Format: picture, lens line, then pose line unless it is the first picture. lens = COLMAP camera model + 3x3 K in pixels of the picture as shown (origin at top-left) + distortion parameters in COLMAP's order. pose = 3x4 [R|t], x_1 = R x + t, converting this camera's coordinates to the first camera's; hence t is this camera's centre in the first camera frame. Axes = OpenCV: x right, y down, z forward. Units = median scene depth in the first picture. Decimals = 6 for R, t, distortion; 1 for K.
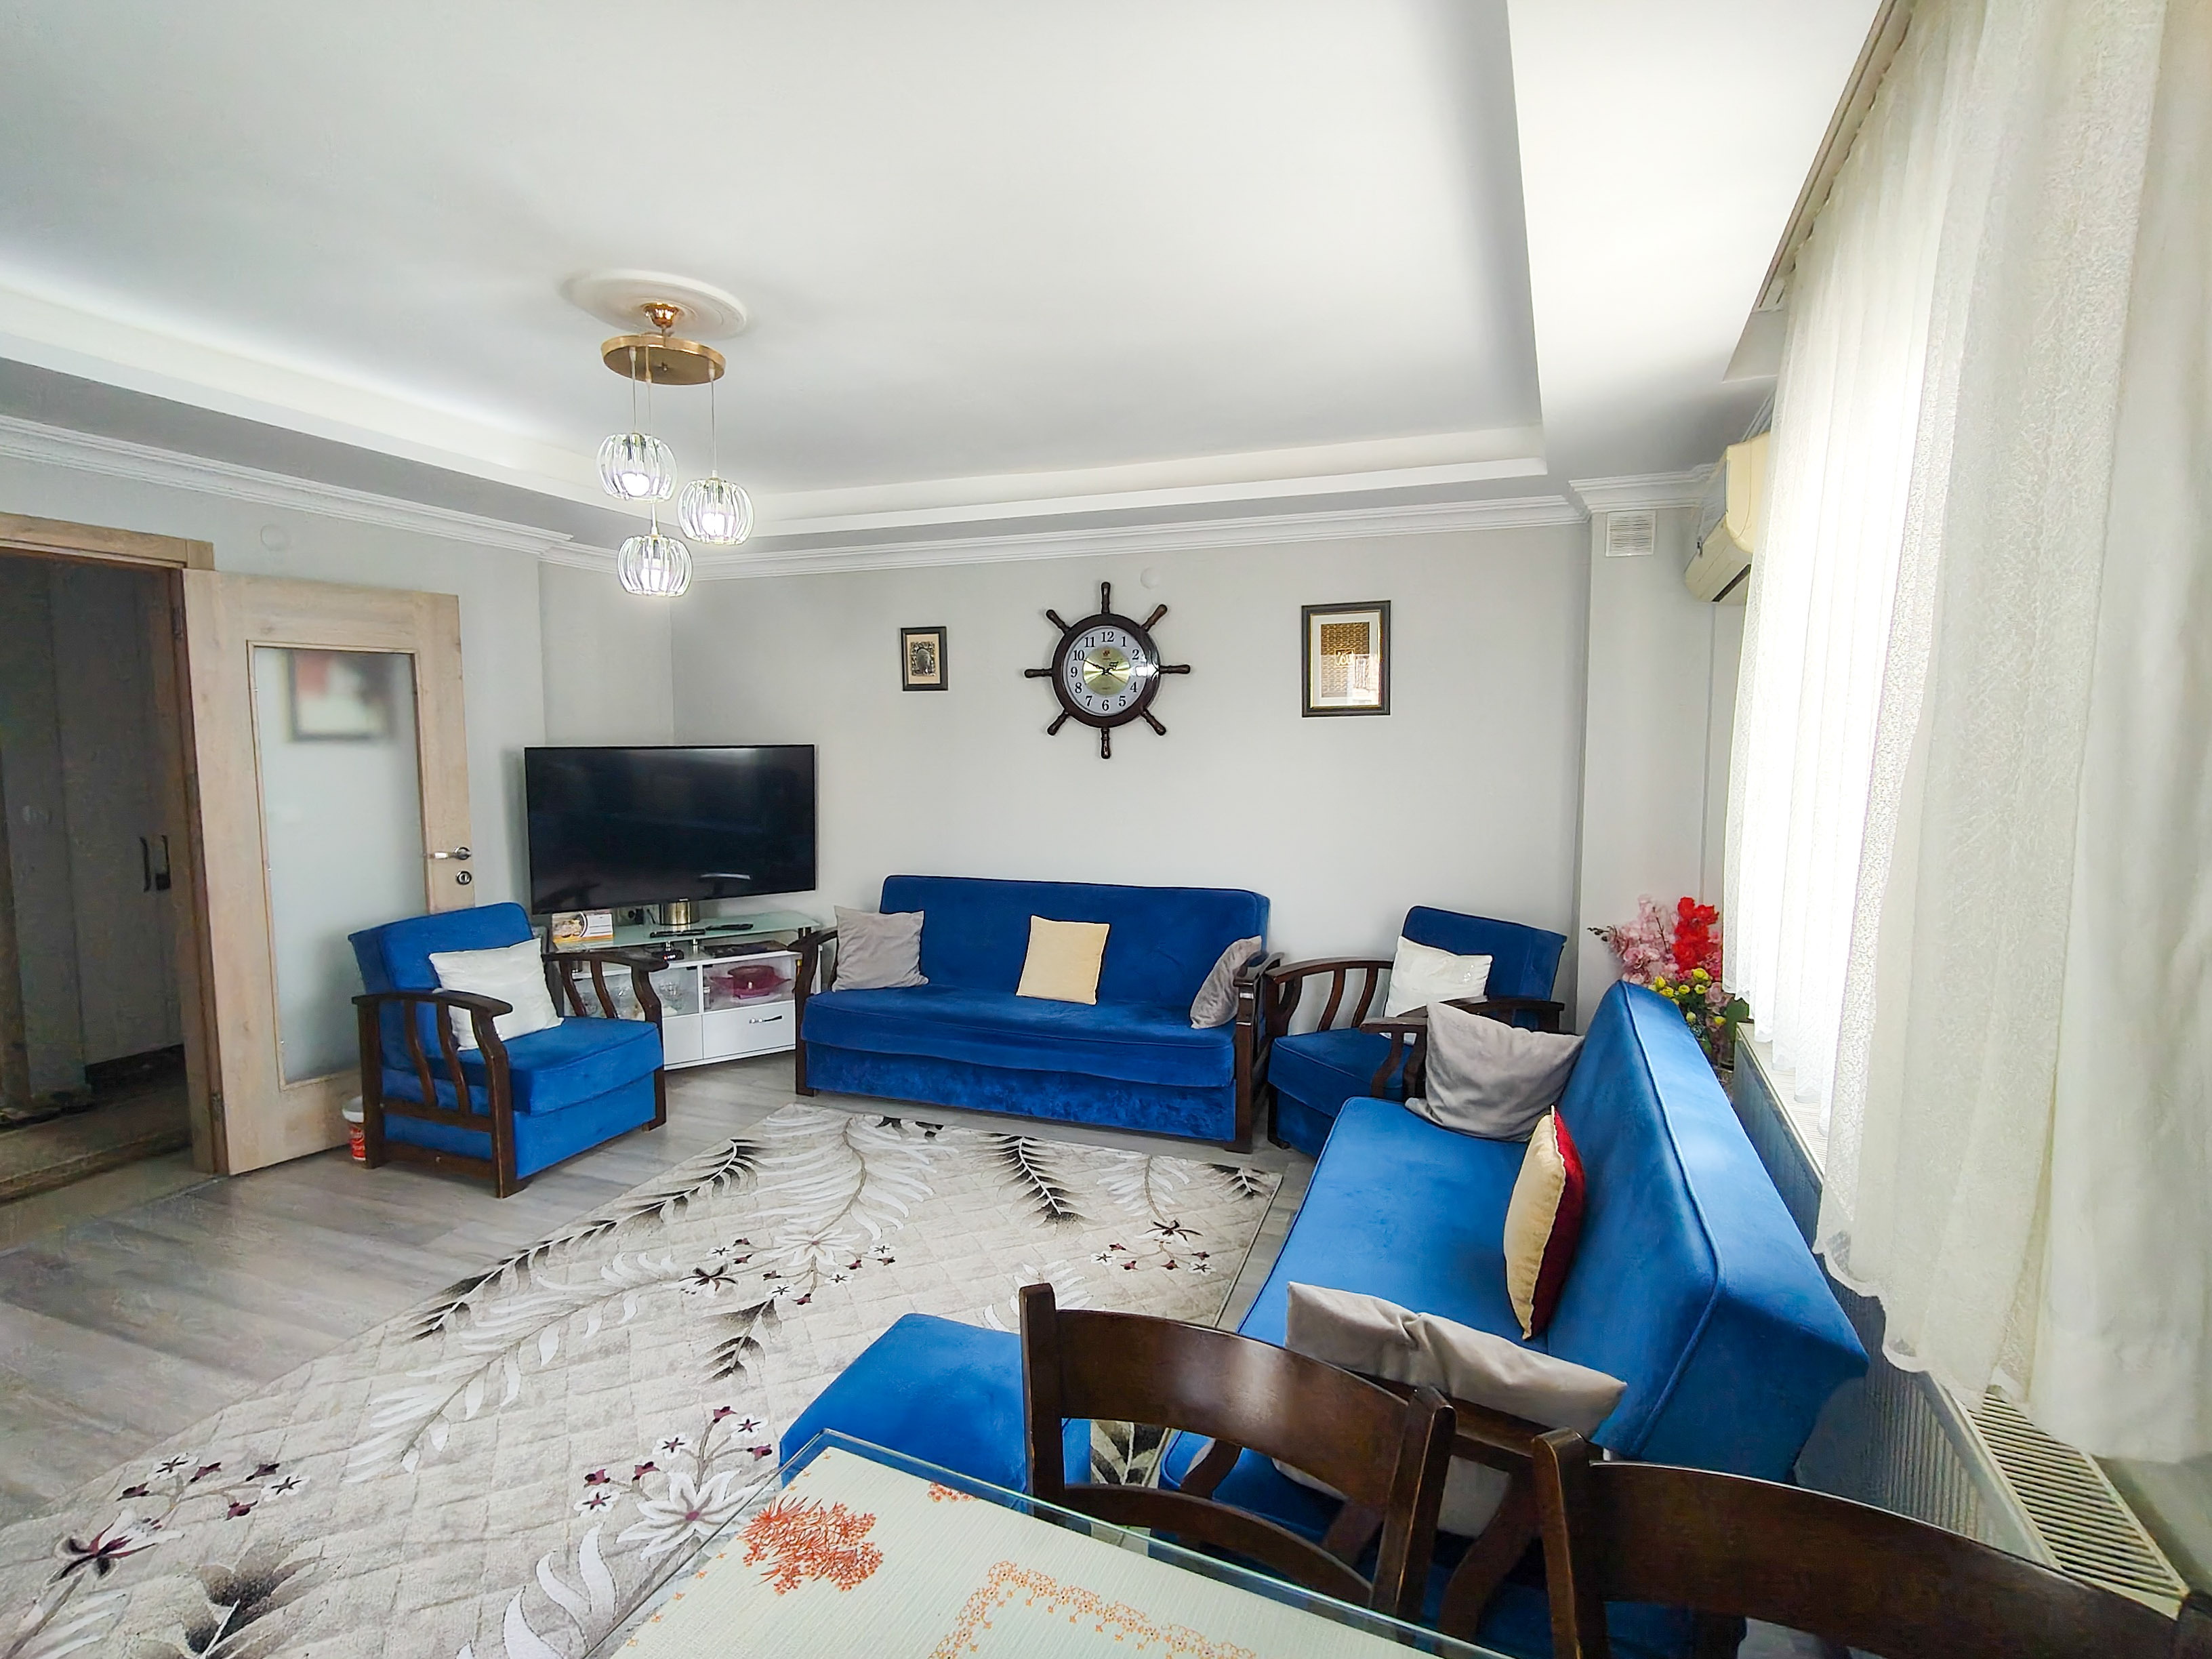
lens RADIAL K [[1026.5, 0, 1097.0], [0, 1026.5, 828.9], [0, 0, 1]] dist [-0.000523, 0.000726]
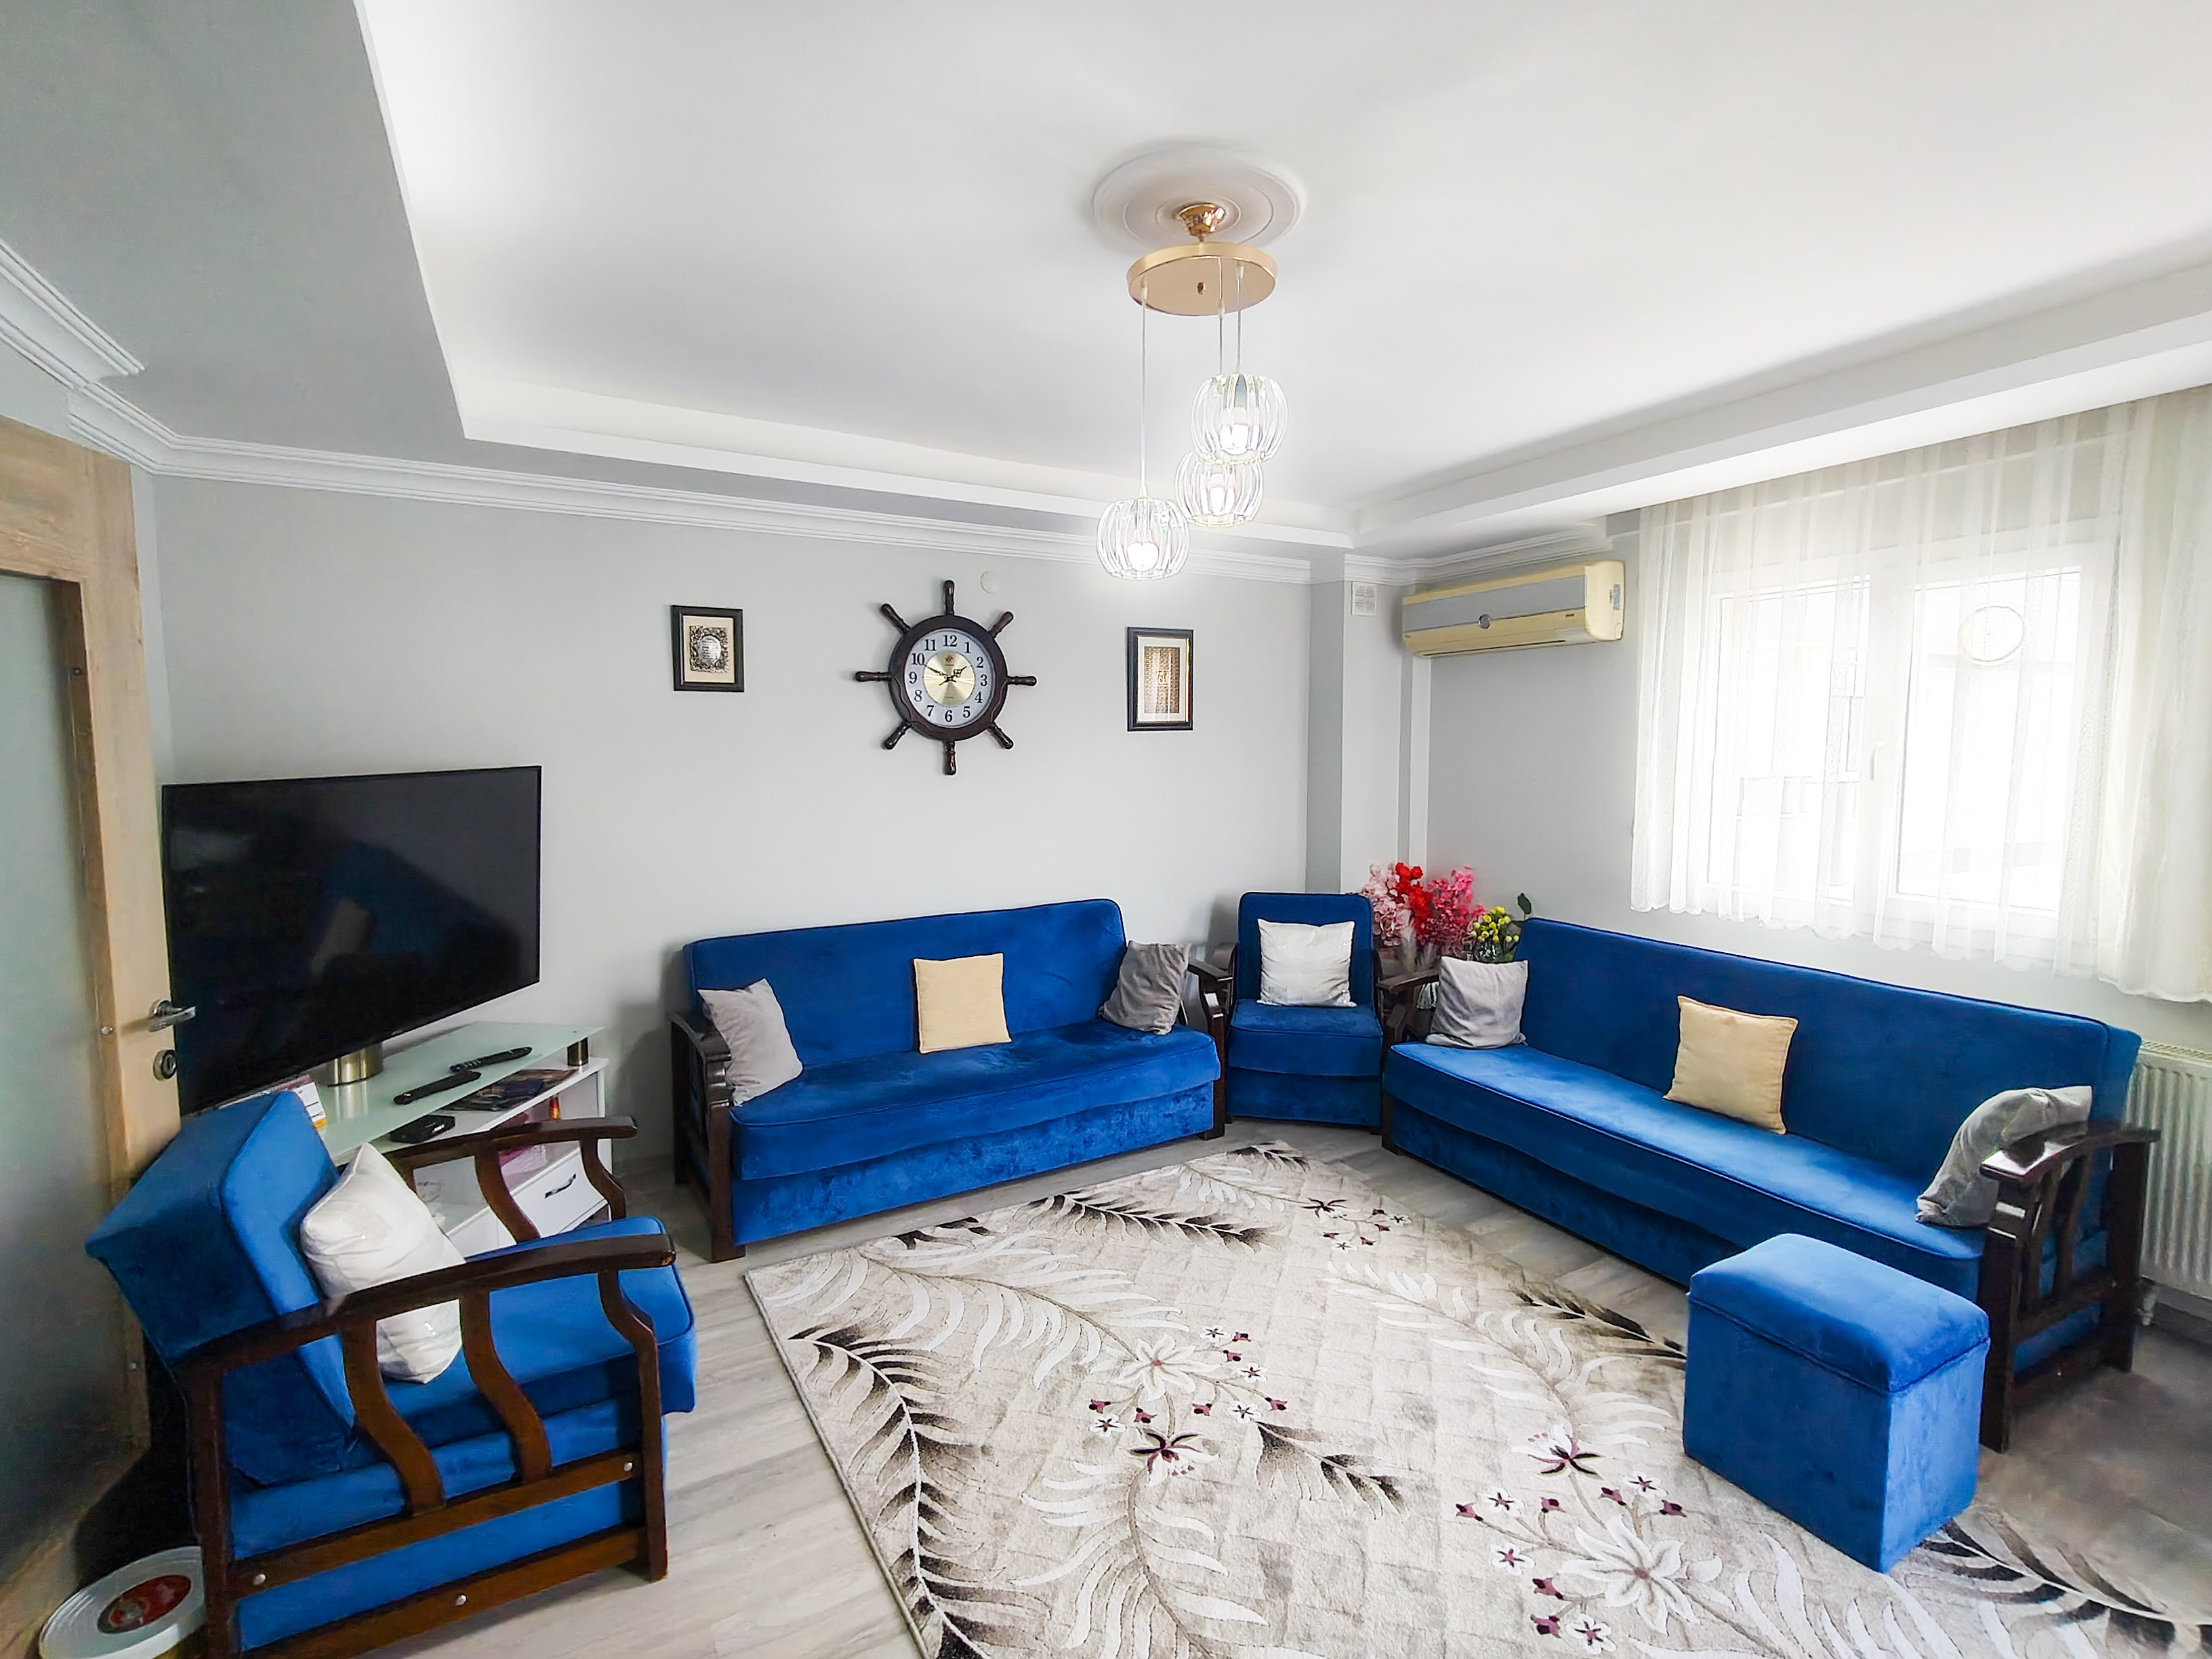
lens RADIAL K [[1026.5, 0, 1097.0], [0, 1026.5, 828.9], [0, 0, 1]] dist [-0.000523, 0.000726]
pose [[0.645989, -0.067670, 0.760341, -0.619863], [0.067350, 0.997231, 0.031532, -0.042160], [-0.760369, 0.030840, 0.648758, 0.324395]]
